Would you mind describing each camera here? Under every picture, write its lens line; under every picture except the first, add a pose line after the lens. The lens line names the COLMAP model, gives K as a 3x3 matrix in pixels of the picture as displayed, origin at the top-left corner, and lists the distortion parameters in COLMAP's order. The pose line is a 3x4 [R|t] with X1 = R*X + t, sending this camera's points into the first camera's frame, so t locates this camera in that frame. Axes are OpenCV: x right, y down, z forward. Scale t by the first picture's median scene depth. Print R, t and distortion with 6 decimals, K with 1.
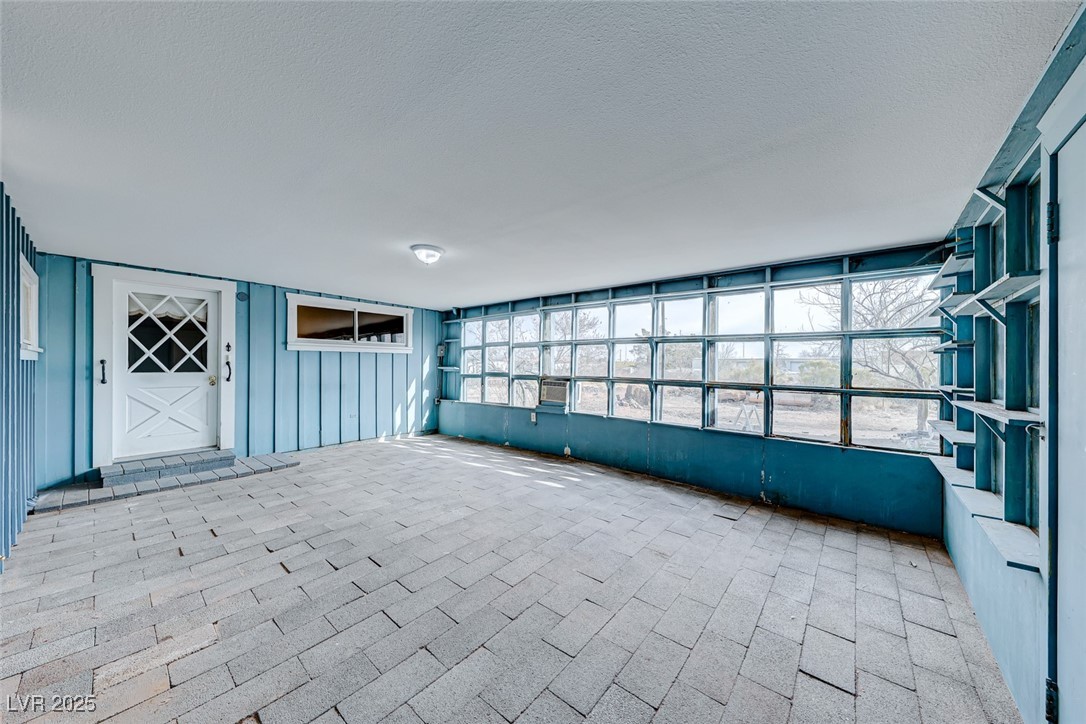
lens RADIAL K [[377.5, 0, 541.6], [0, 377.5, 362.5], [0, 0, 1]] dist [0.007447, 0.000012]
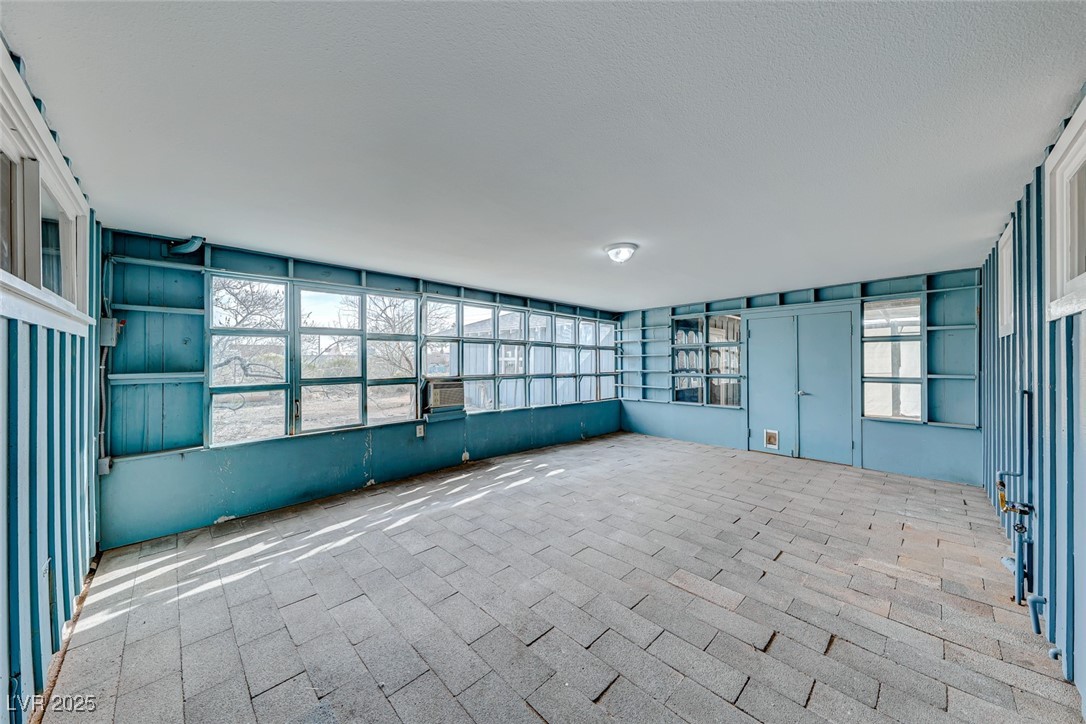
lens RADIAL K [[377.5, 0, 541.6], [0, 377.5, 362.5], [0, 0, 1]] dist [0.007447, 0.000012]
pose [[0.090020, -0.013235, 0.995852, -0.974970], [-0.008174, 0.999868, 0.014027, -0.014027], [-0.995906, -0.009402, 0.089900, 0.850722]]
